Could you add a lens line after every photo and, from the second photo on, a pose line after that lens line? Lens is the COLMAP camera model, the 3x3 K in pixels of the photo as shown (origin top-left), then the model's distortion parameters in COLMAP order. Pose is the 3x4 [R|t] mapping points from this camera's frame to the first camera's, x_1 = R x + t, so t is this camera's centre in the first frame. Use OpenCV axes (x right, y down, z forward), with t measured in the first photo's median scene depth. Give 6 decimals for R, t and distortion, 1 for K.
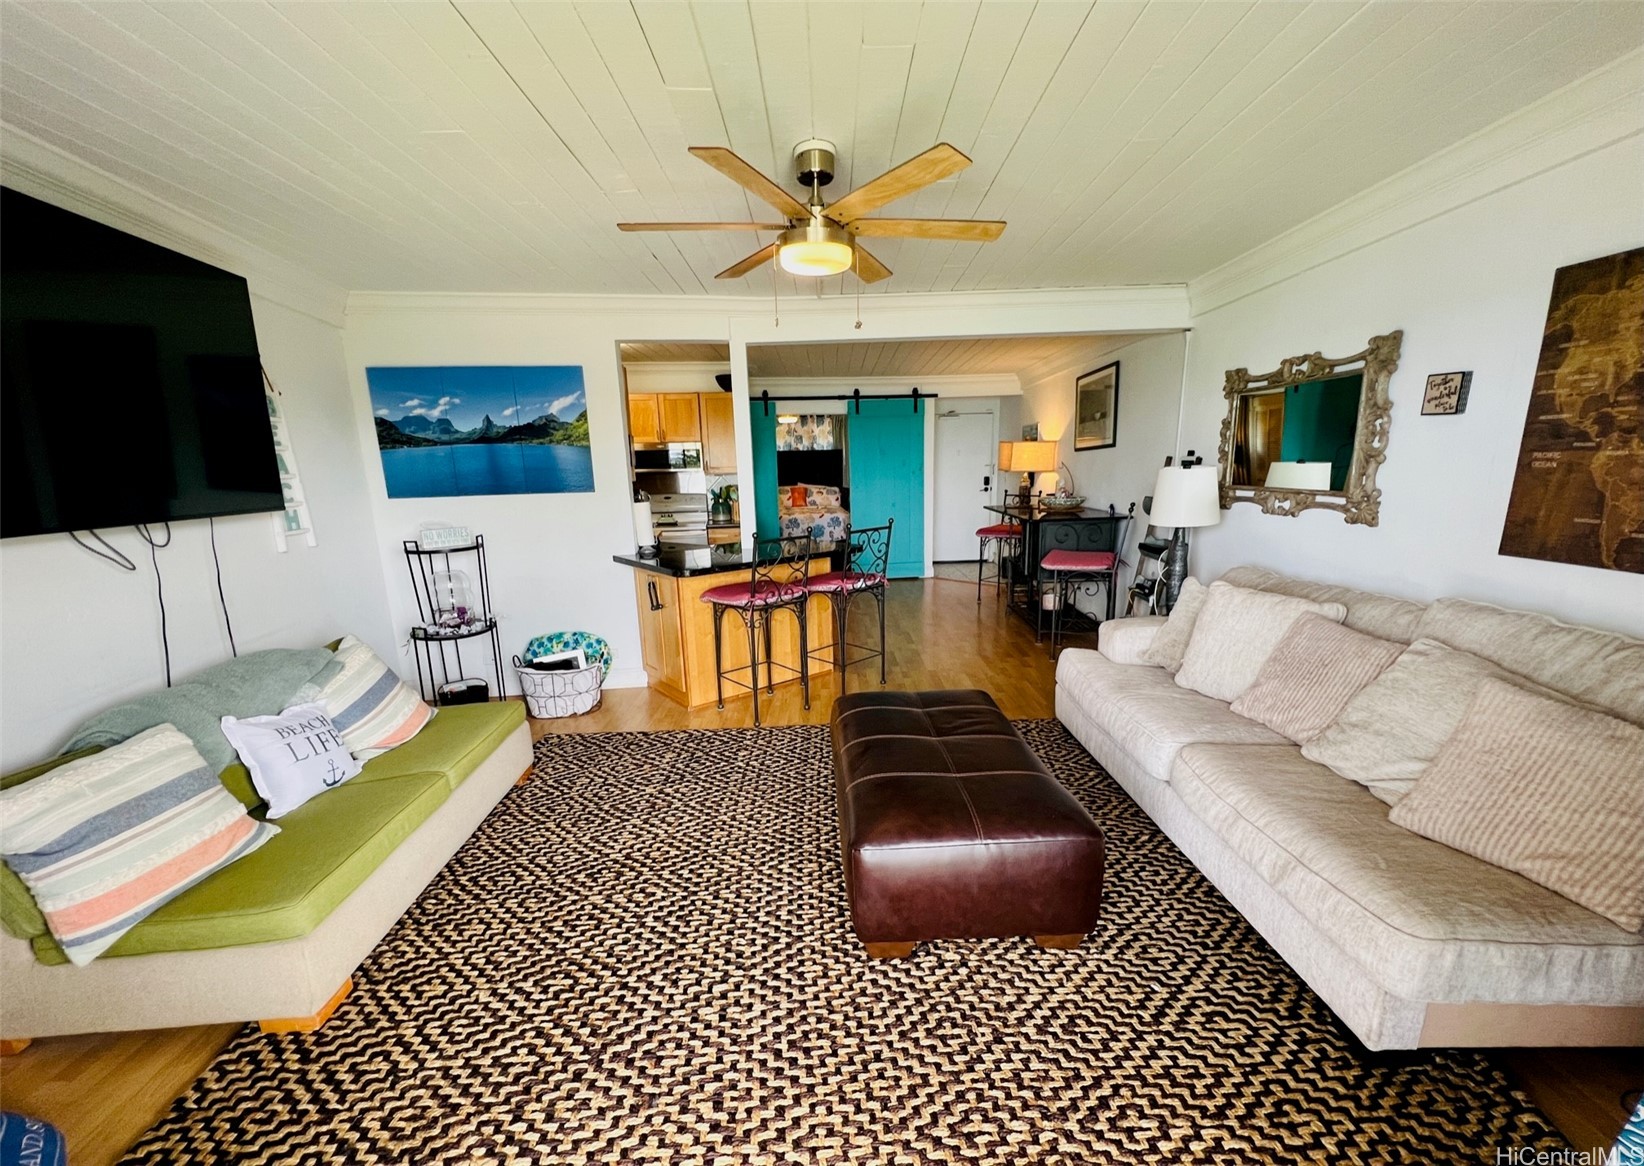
lens RADIAL K [[660.7, 0, 830.9], [0, 660.7, 620.8], [0, 0, 1]] dist [0.002111, 0.000570]
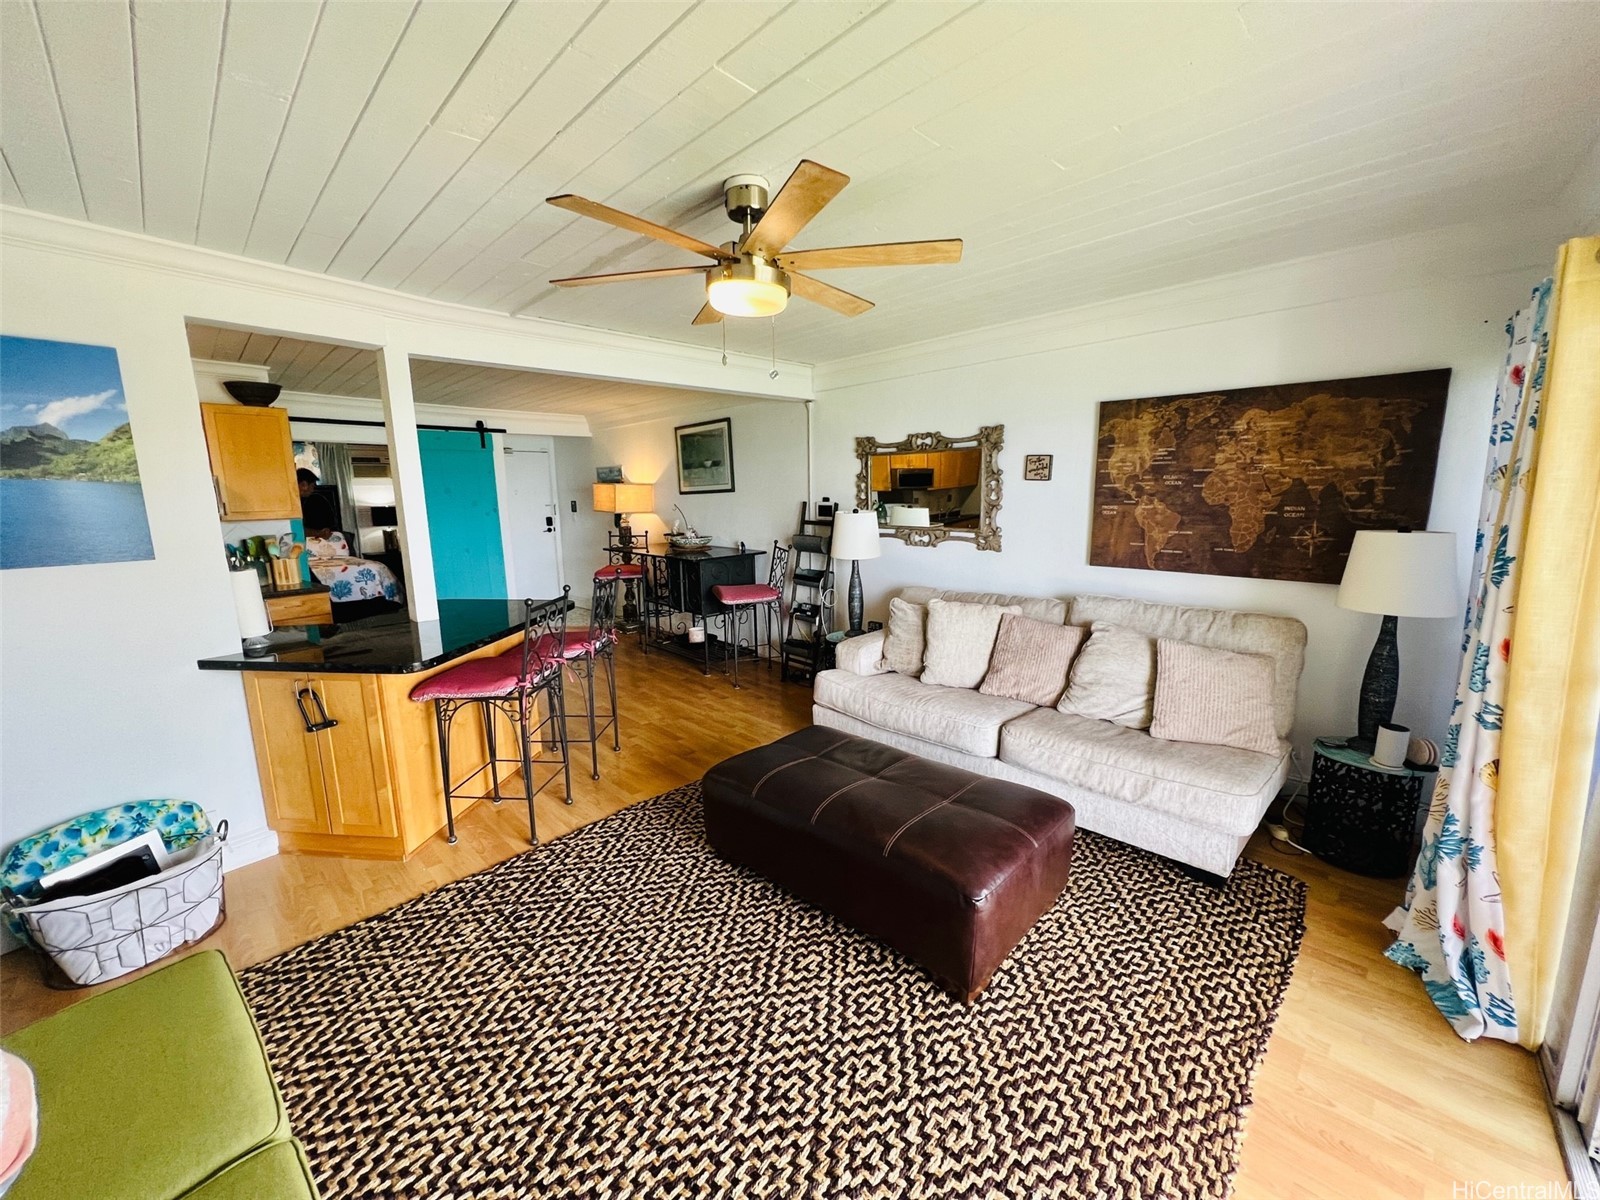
lens RADIAL K [[646.6, 0, 792.2], [0, 646.6, 599.7], [0, 0, 1]] dist [0.002014, 0.000109]
pose [[0.712324, -0.103401, 0.694192, -0.370728], [0.158101, 0.987306, -0.015170, -0.061614], [-0.683812, 0.120558, 0.719630, 0.201823]]
